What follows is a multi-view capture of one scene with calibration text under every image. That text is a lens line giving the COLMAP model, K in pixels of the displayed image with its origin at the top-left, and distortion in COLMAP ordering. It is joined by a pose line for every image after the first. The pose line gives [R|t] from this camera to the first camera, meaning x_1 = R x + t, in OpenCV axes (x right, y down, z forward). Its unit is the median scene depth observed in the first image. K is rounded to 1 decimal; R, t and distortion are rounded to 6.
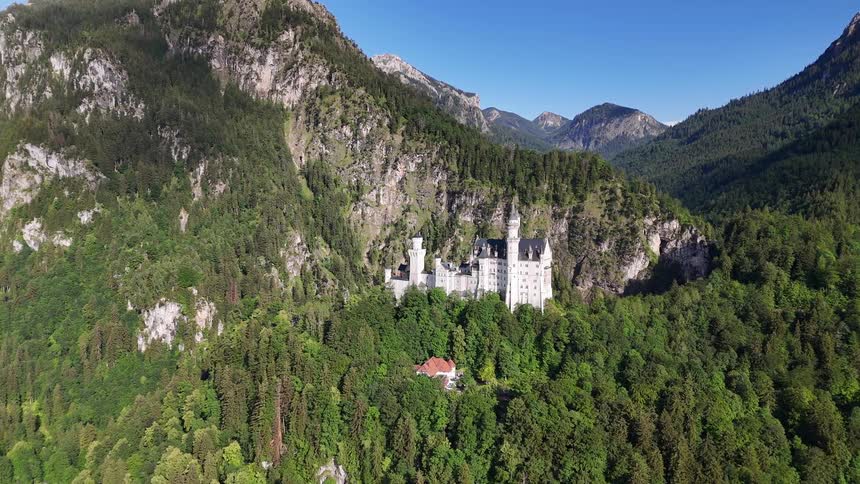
lens RADIAL K [[625.1, 0, 430.0], [0, 625.1, 242.0], [0, 0, 1]] dist [0.089308, -0.109130]
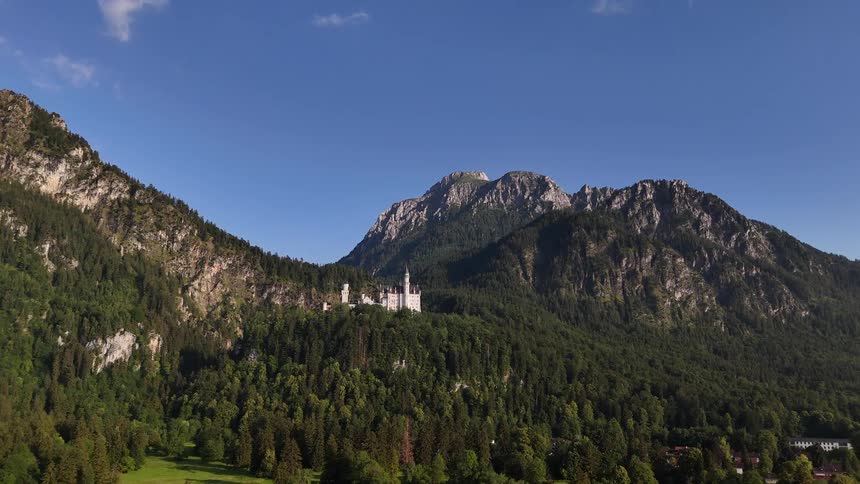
lens RADIAL K [[631.6, 0, 430.0], [0, 631.6, 242.0], [0, 0, 1]] dist [0.005999, 0.001486]
pose [[0.712987, 0.146977, 0.685600, -0.635489], [0.059692, 0.961511, -0.268203, 0.216332], [-0.698632, 0.232150, 0.676772, -0.238687]]
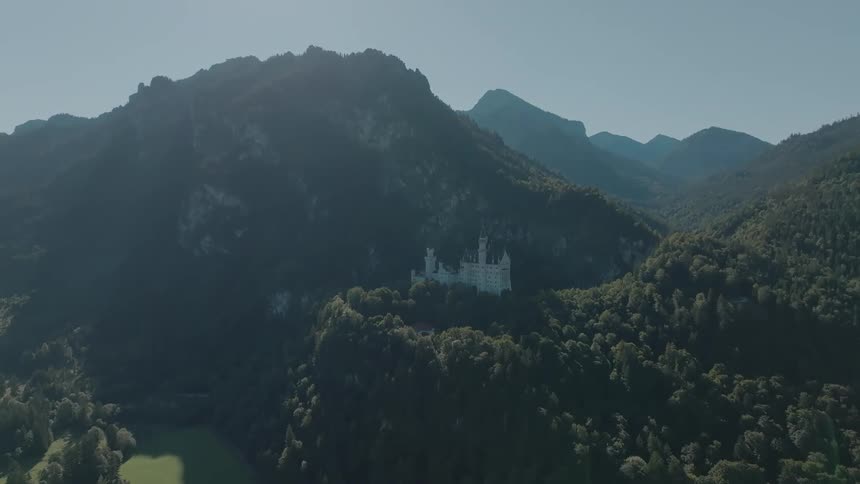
lens RADIAL K [[605.0, 0, 427.0], [0, 605.0, 226.1], [0, 0, 1]] dist [0.004592, 0.004568]
pose [[0.977533, 0.006174, -0.210693, 0.160384], [-0.017726, 0.998438, -0.052985, 0.009194], [0.210036, 0.055530, 0.976115, -0.248078]]
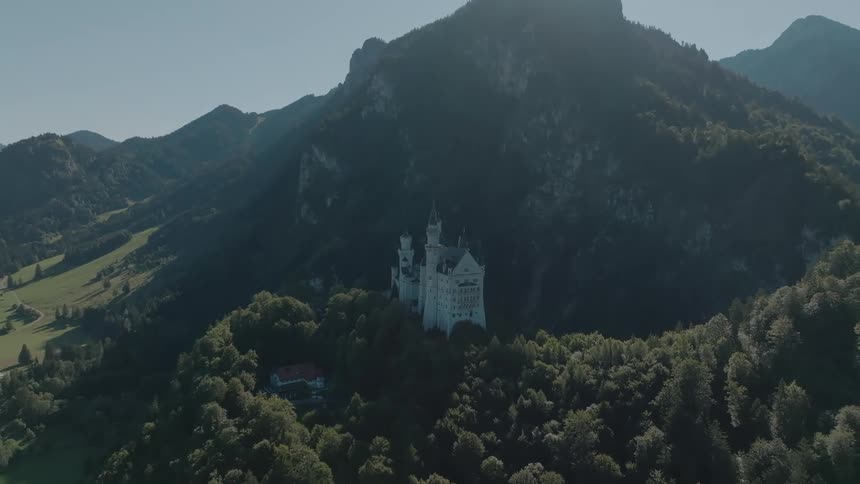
lens RADIAL K [[605.0, 0, 427.0], [0, 605.0, 226.1], [0, 0, 1]] dist [0.004592, 0.004568]
pose [[0.770867, 0.055132, -0.634606, 0.335333], [-0.051347, 0.998384, 0.024363, -0.027180], [0.634923, 0.013804, 0.772452, 0.180678]]
